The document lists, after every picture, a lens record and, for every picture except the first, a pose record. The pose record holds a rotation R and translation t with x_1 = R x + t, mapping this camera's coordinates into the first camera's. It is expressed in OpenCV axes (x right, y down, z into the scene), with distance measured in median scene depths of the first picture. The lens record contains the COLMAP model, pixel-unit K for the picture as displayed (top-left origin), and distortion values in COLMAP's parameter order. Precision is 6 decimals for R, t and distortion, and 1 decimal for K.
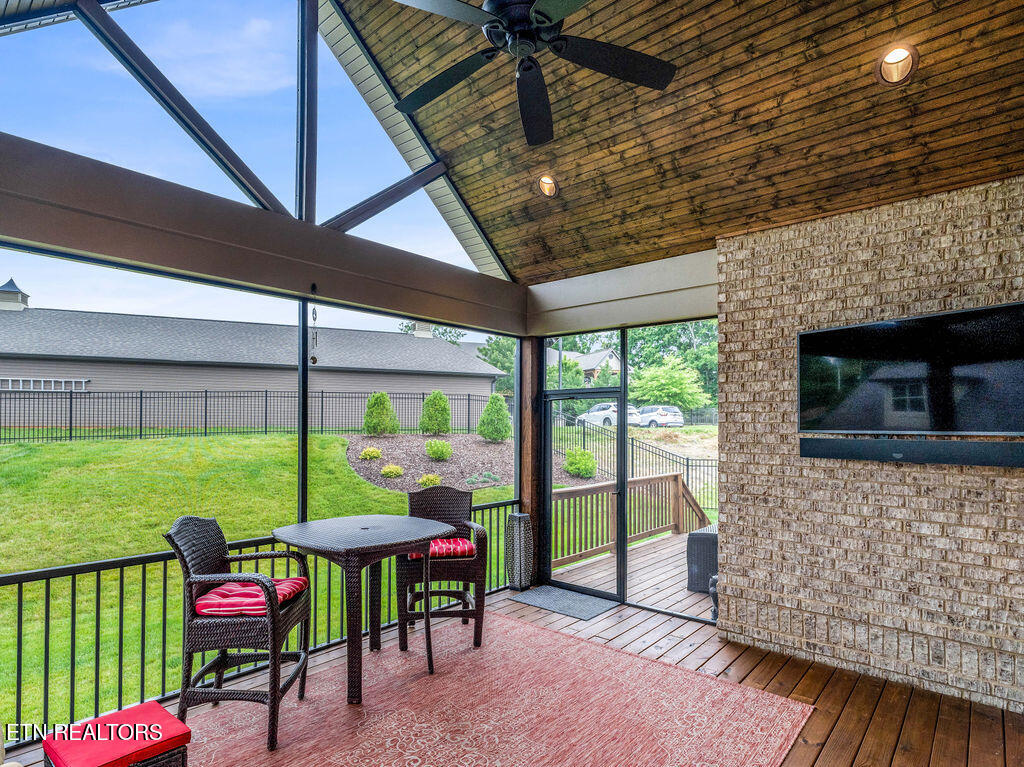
lens RADIAL K [[552.4, 0, 510.3], [0, 552.4, 417.3], [0, 0, 1]] dist [-0.006401, -0.001255]
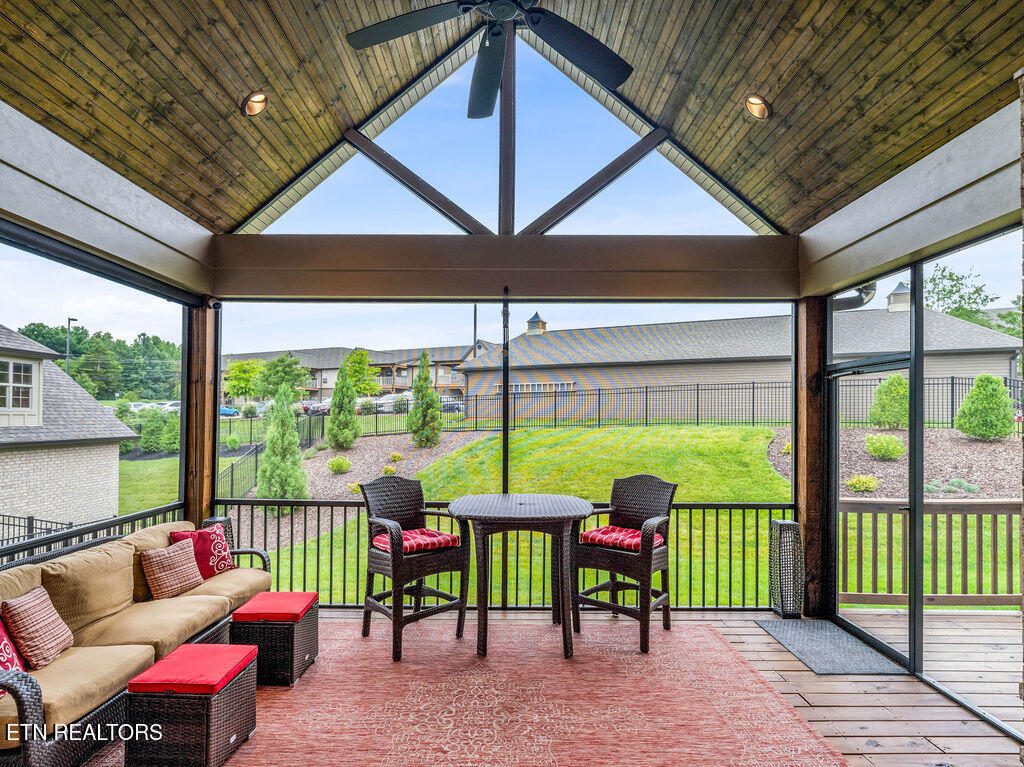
lens RADIAL K [[540.9, 0, 510.6], [0, 540.9, 409.8], [0, 0, 1]] dist [0.001309, 0.000205]
pose [[0.660911, -0.010317, -0.750394, 0.372570], [0.008584, 0.999944, -0.006187, 0.015826], [0.750416, -0.002352, 0.660962, 0.197418]]
